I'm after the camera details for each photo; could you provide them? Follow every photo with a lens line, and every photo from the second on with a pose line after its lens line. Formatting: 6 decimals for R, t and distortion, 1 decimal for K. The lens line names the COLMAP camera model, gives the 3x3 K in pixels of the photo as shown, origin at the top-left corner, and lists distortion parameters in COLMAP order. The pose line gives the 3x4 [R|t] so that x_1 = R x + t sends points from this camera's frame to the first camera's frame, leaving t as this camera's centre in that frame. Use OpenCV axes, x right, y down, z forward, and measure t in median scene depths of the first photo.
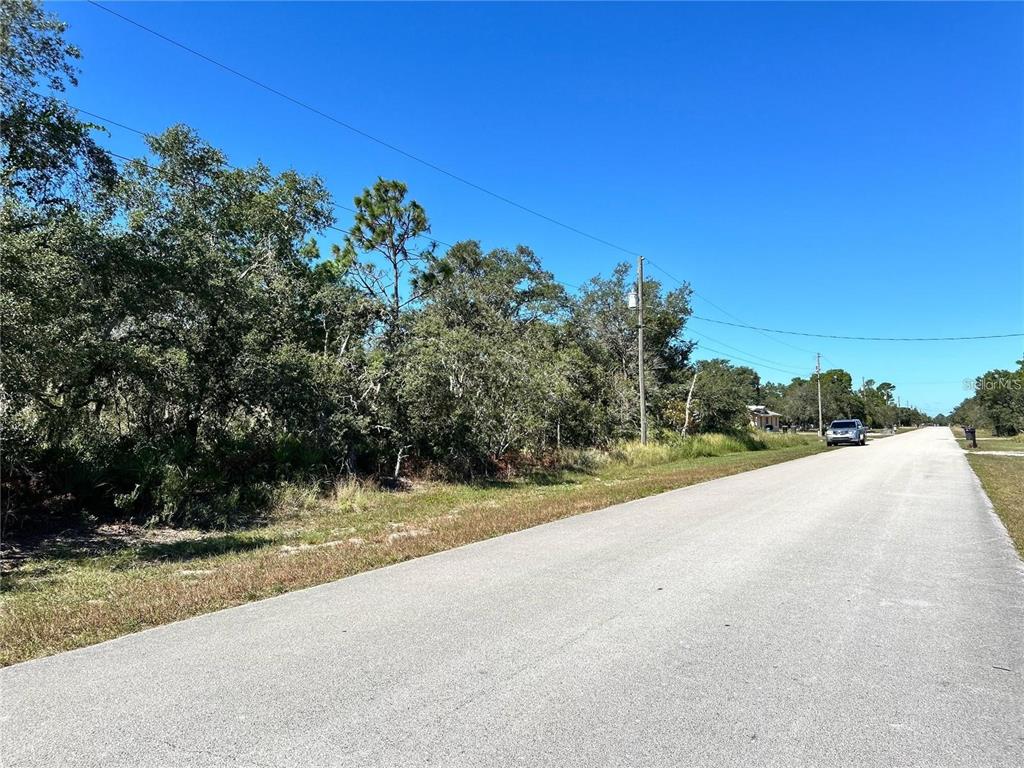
lens RADIAL K [[800.7, 0, 512.0], [0, 800.7, 384.0], [0, 0, 1]] dist [0.055271, -0.053827]
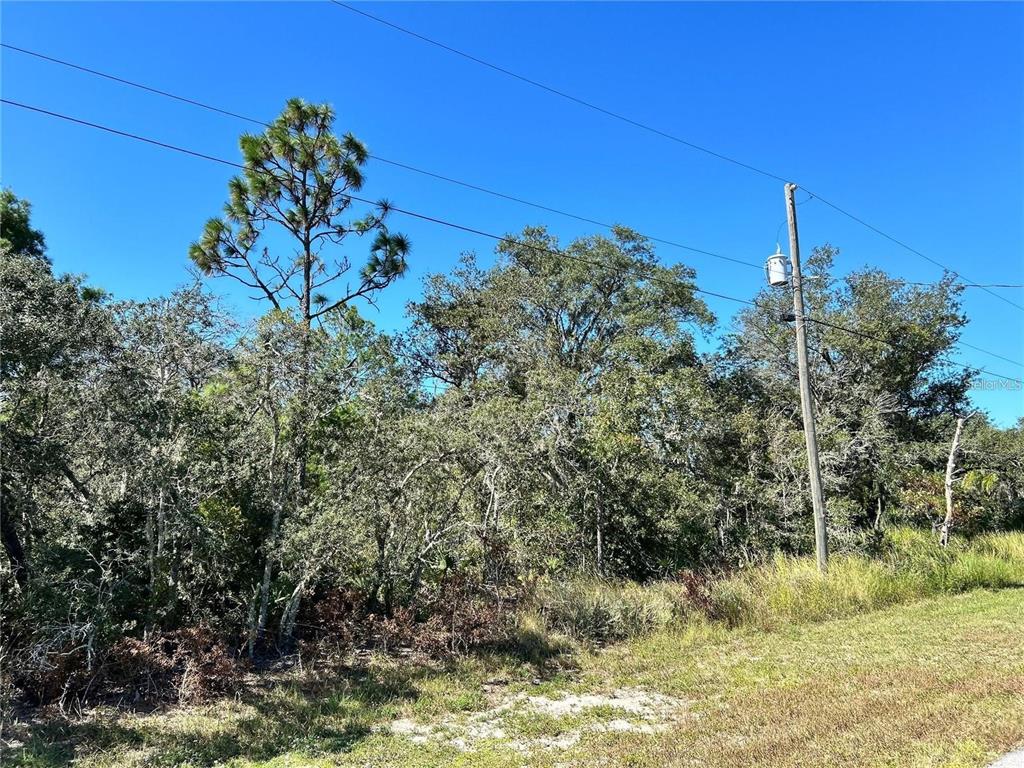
lens RADIAL K [[800.7, 0, 512.0], [0, 800.7, 384.0], [0, 0, 1]] dist [0.055271, -0.053827]
pose [[0.935015, -0.072924, -0.347030, 0.251690], [0.033237, 0.992340, -0.118978, 0.032081], [0.353048, 0.099712, 0.930277, 0.734398]]
